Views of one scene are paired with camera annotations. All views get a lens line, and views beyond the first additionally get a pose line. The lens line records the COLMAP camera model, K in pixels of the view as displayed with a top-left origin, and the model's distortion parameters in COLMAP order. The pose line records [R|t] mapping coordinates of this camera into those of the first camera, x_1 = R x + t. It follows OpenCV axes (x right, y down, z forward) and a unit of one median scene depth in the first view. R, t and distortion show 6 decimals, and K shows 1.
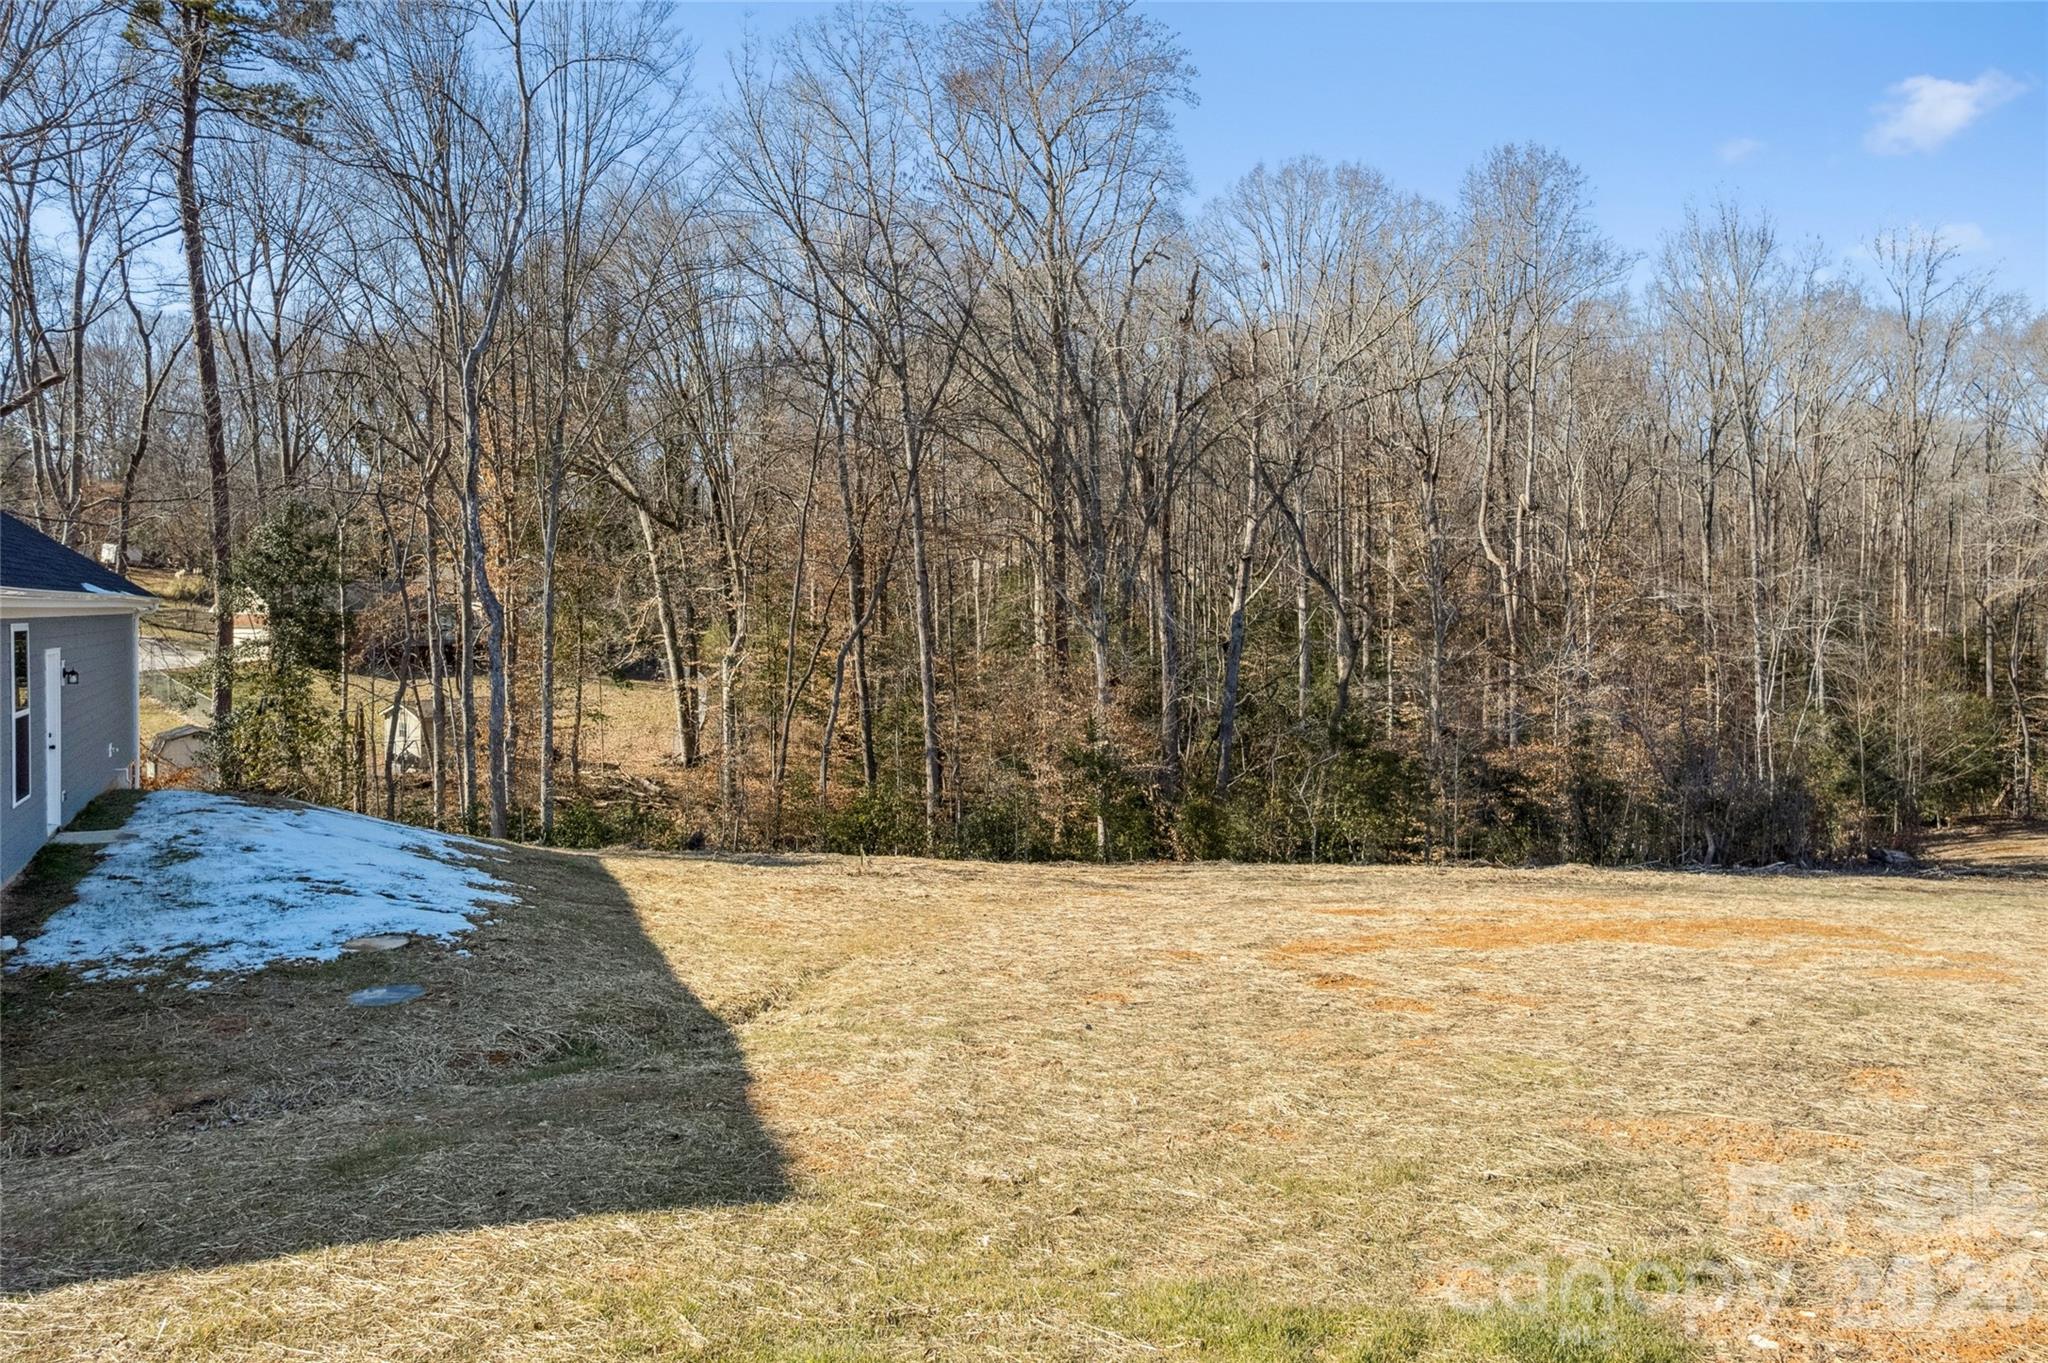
lens RADIAL K [[1321.3, 0, 1045.3], [0, 1321.3, 604.7], [0, 0, 1]] dist [-0.039097, 0.016829]
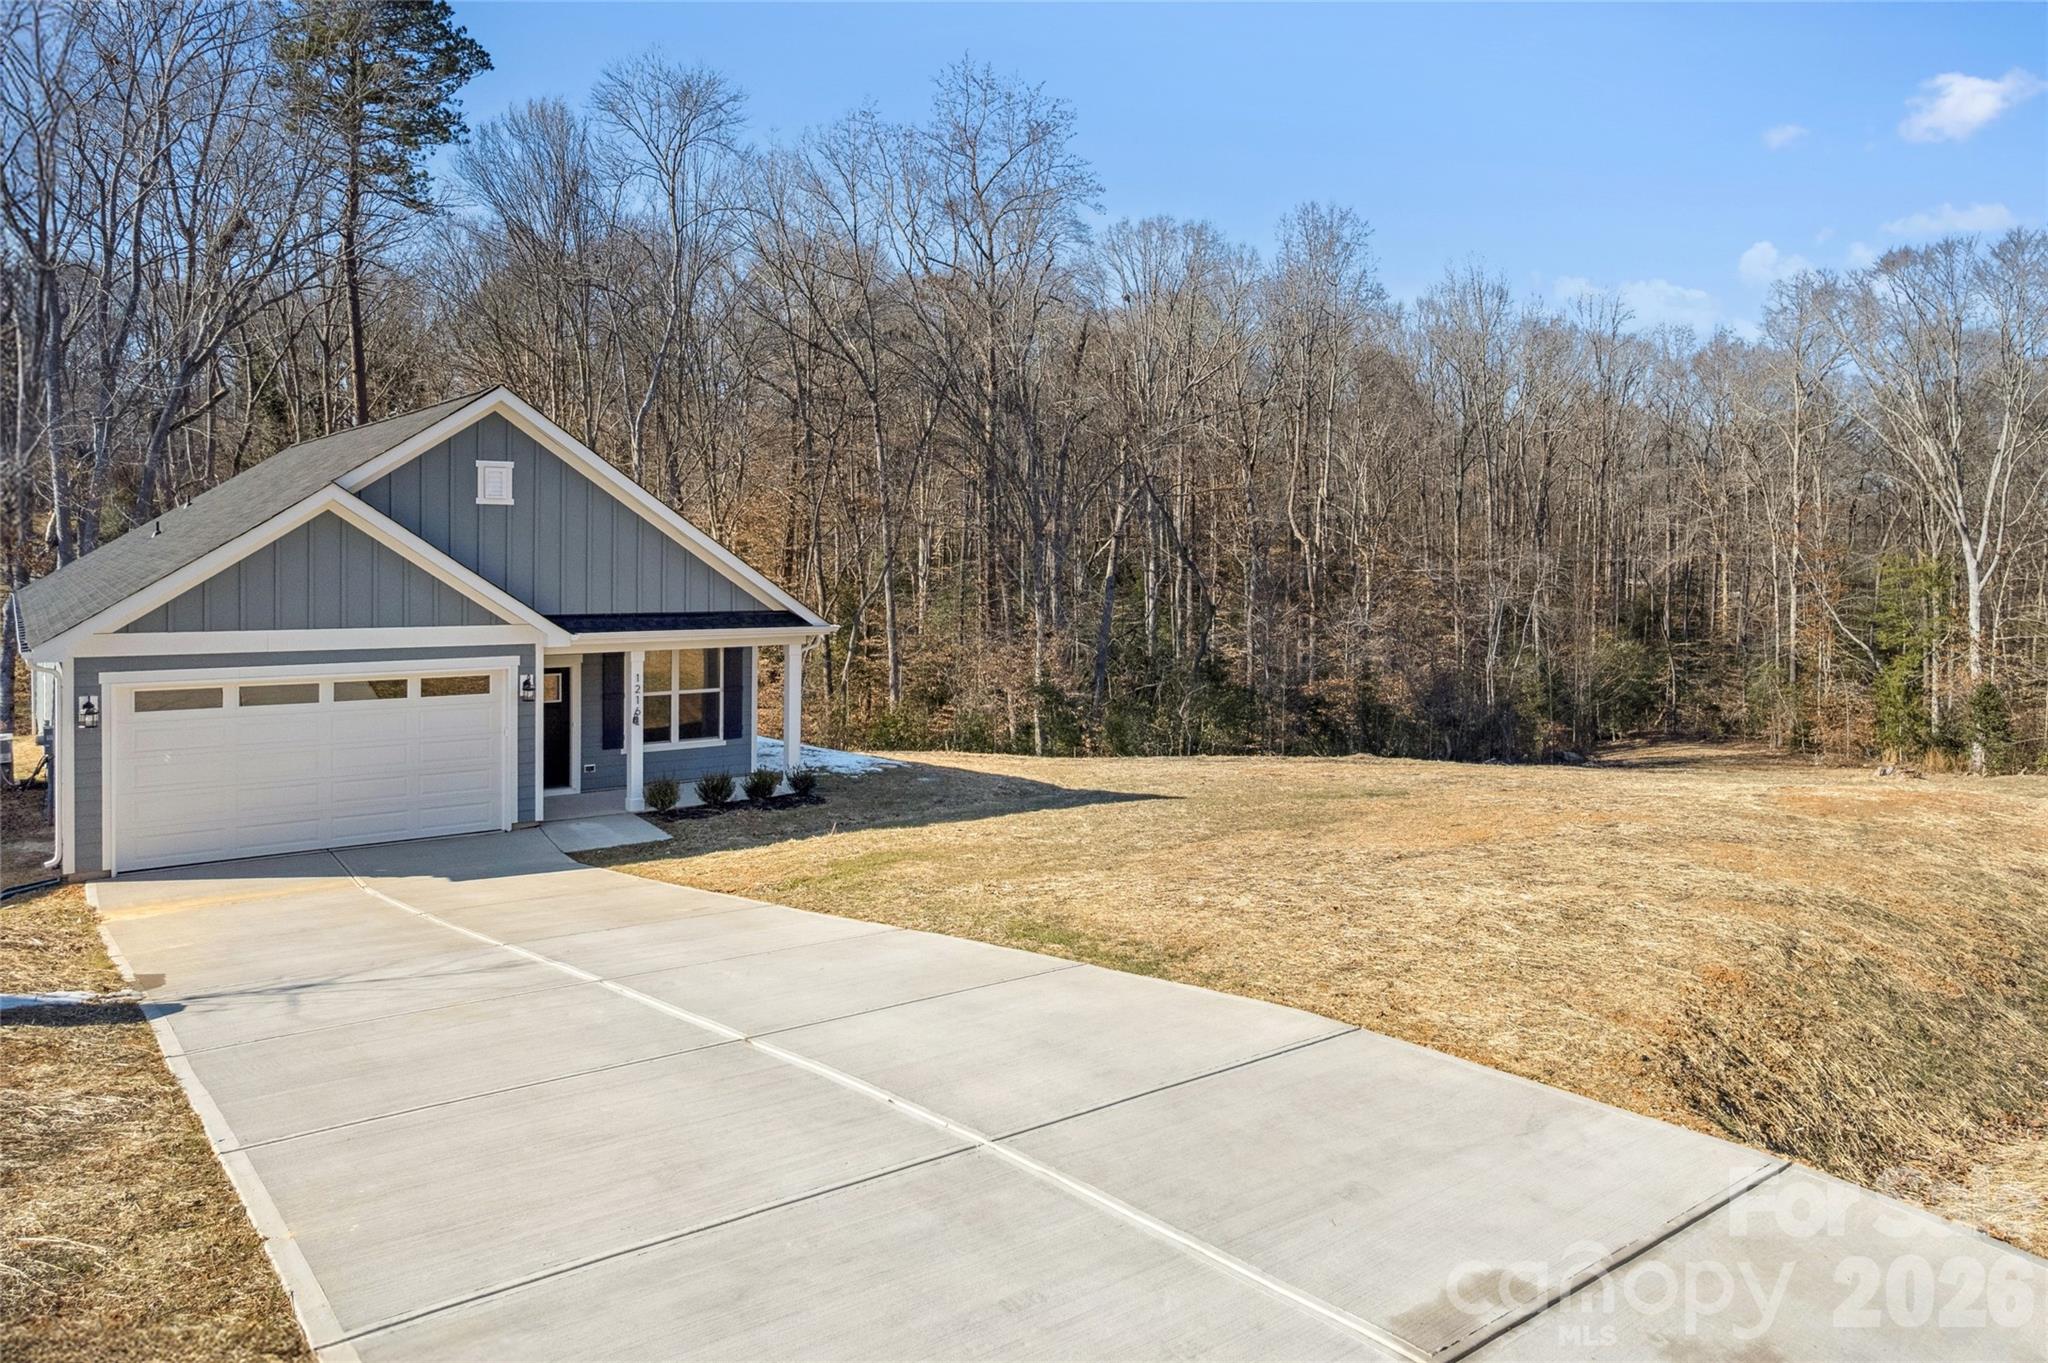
lens RADIAL K [[1321.3, 0, 1043.7], [0, 1321.3, 541.2], [0, 0, 1]] dist [-0.039097, 0.016829]
pose [[0.988134, 0.013940, 0.152958, -0.134521], [-0.014173, 0.999899, 0.000434, -0.033211], [-0.152936, -0.002597, 0.988233, -0.310407]]
